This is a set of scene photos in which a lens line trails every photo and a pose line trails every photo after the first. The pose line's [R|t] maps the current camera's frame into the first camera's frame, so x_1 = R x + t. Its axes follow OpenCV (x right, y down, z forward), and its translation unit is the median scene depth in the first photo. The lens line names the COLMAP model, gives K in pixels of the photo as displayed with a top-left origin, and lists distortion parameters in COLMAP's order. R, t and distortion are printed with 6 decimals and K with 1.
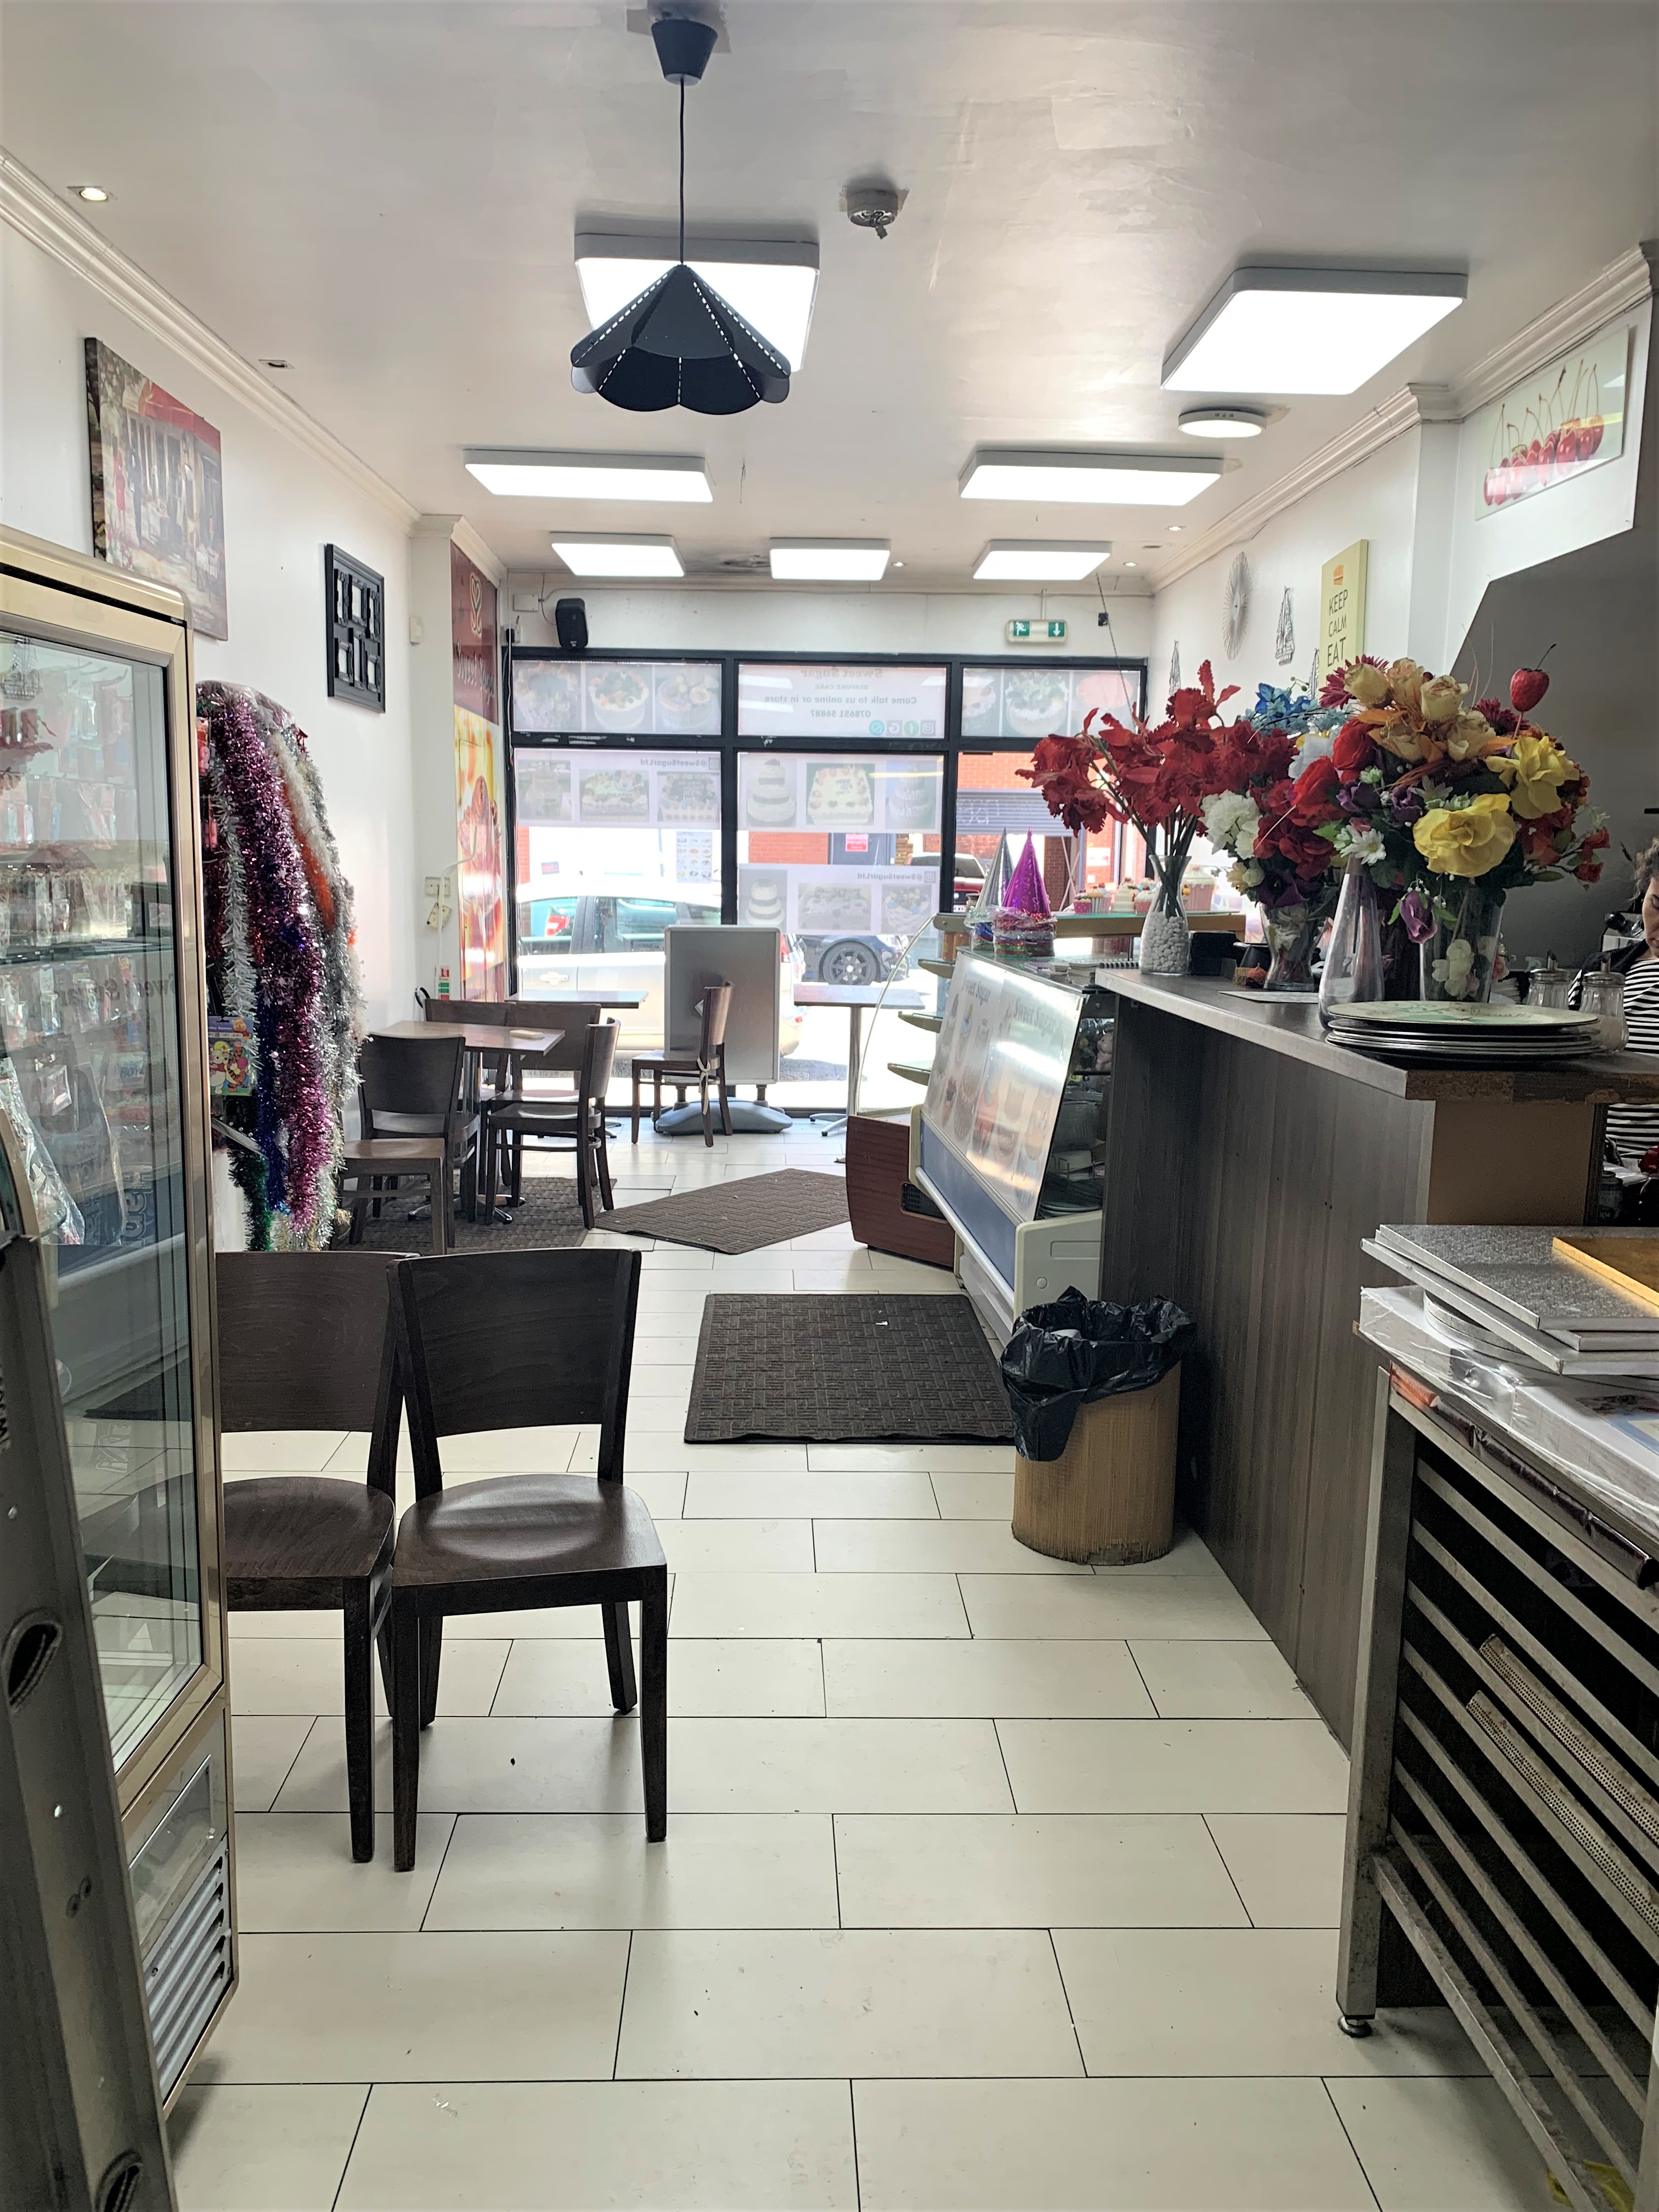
lens RADIAL K [[1701.1, 0, 828.3], [0, 1701.1, 1113.8], [0, 0, 1]] dist [0.033371, -0.034352]
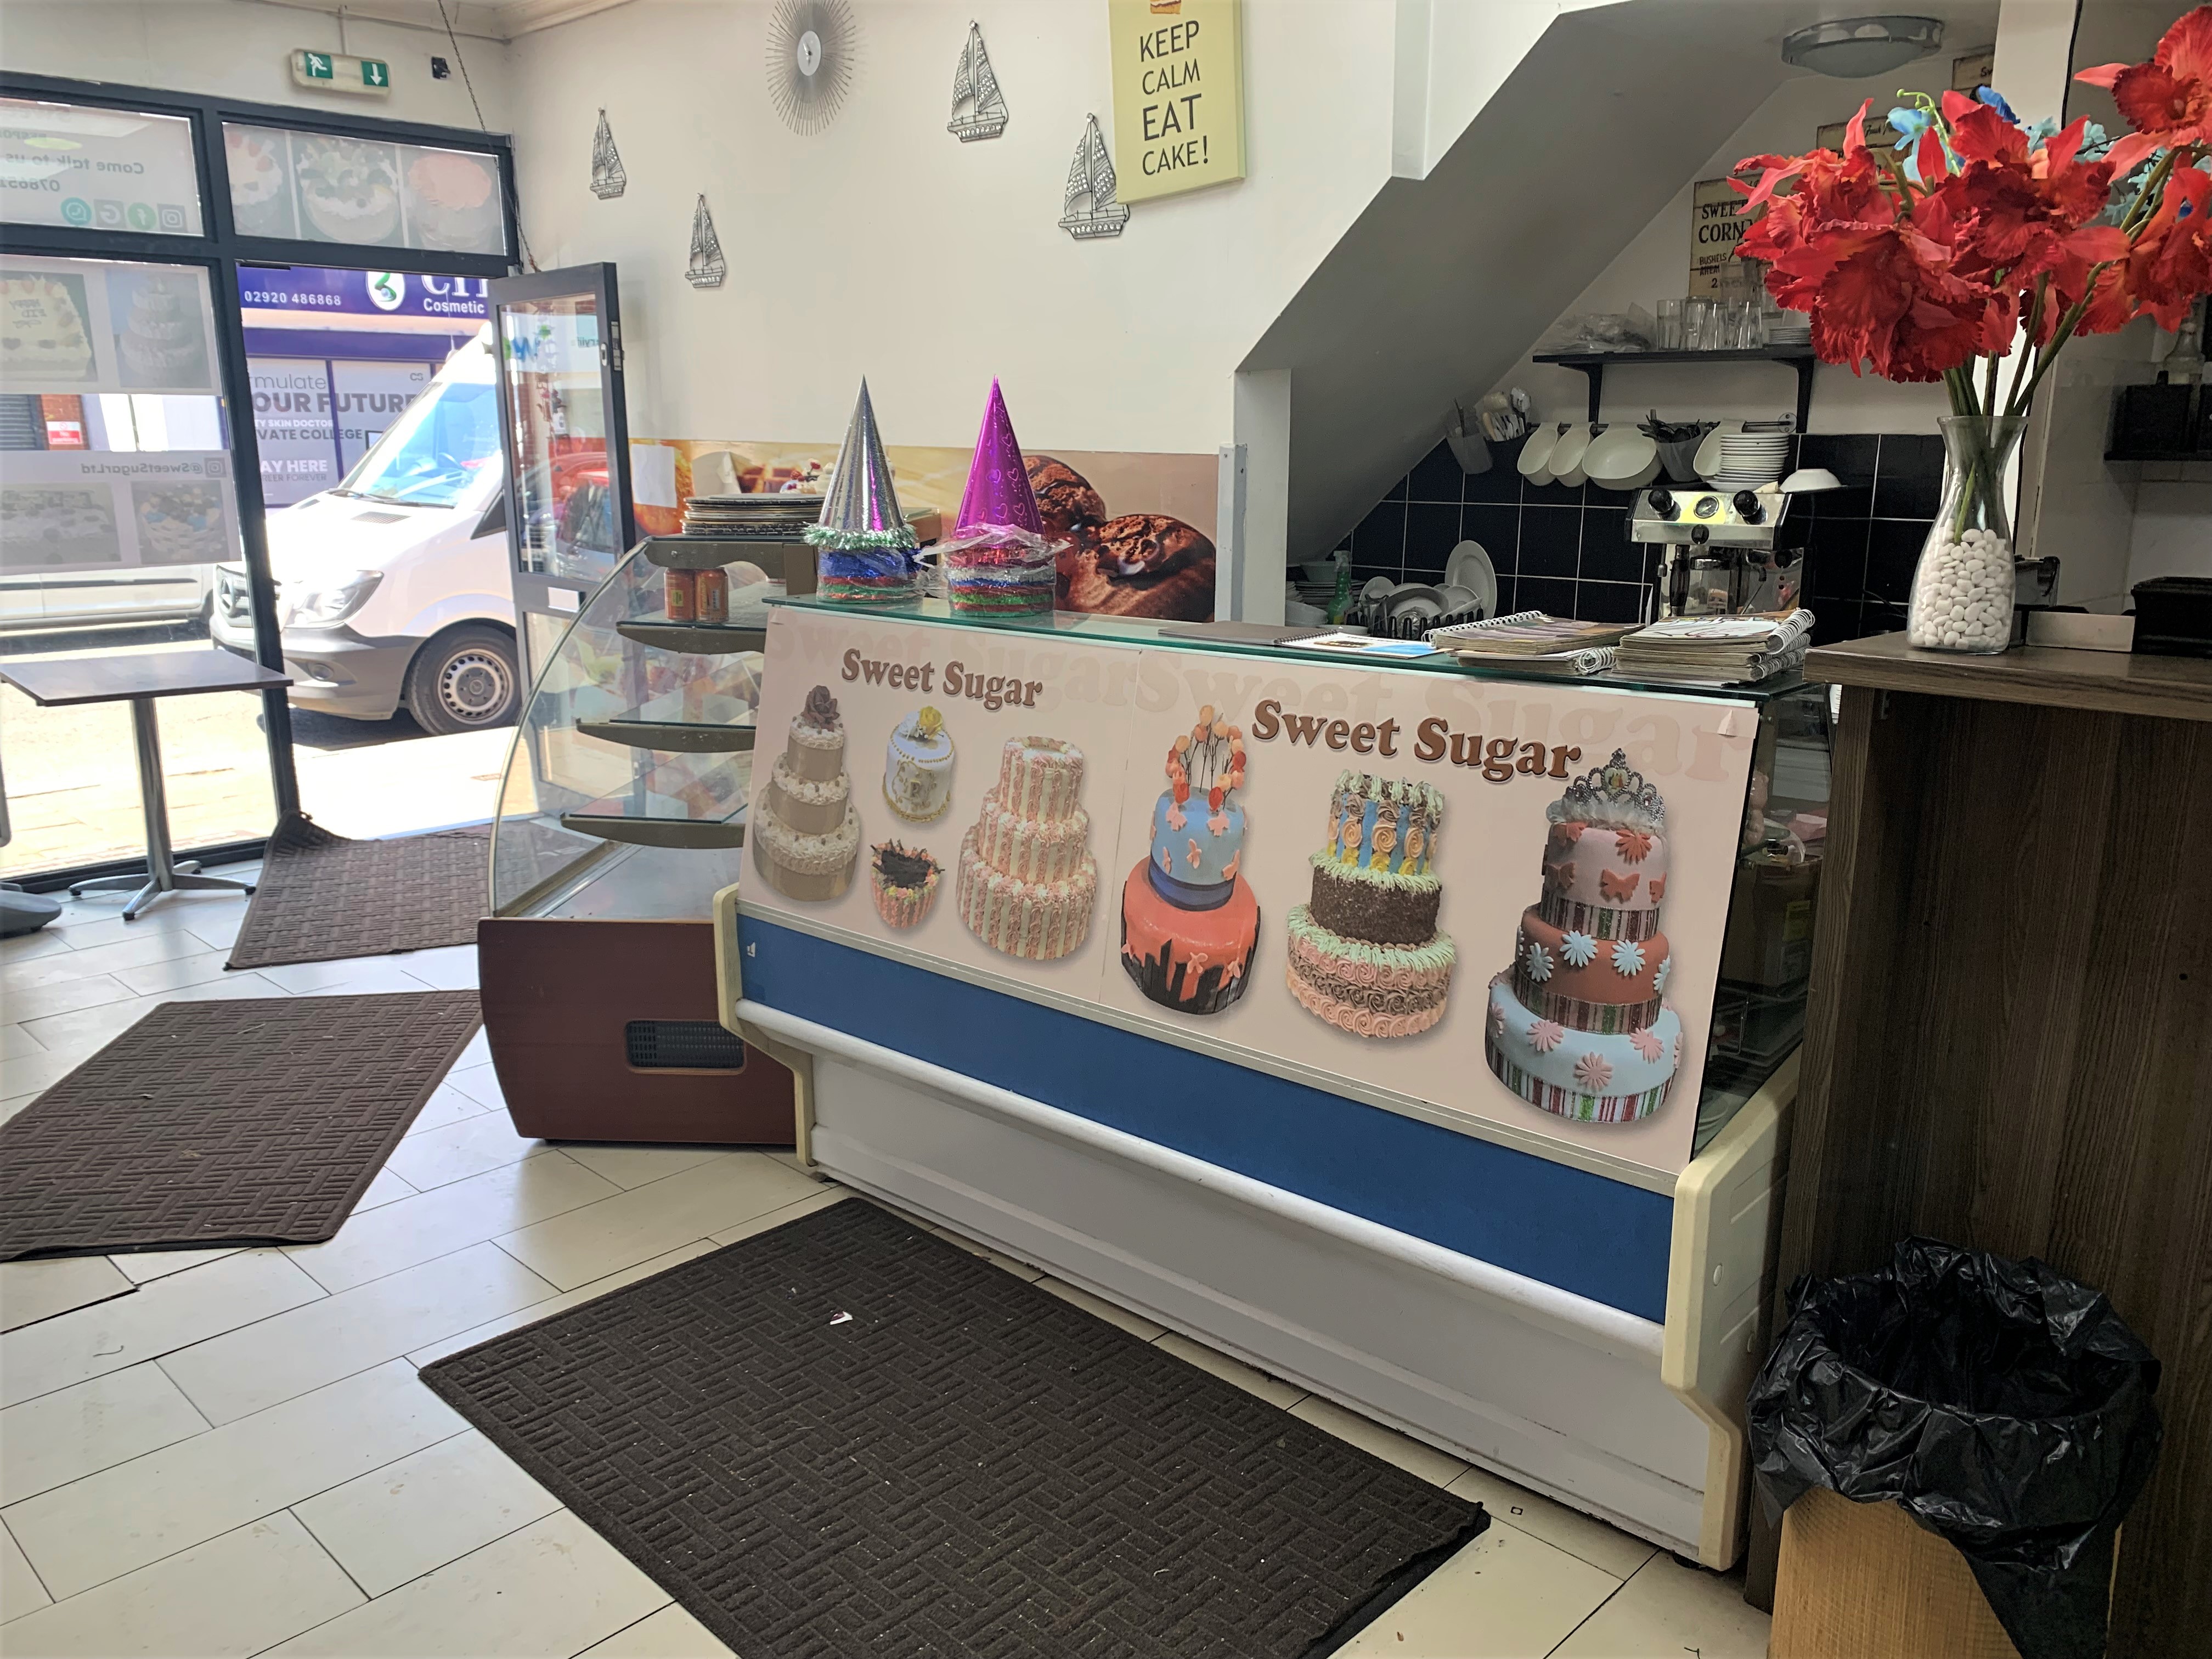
lens RADIAL K [[1701.1, 0, 1065.0], [0, 1701.1, 824.3], [0, 0, 1]] dist [0.033371, -0.034352]
pose [[0.736186, -0.163764, 0.656667, -0.142964], [0.114889, 0.986440, 0.117203, -0.049673], [-0.666957, -0.010840, 0.745018, 0.335350]]
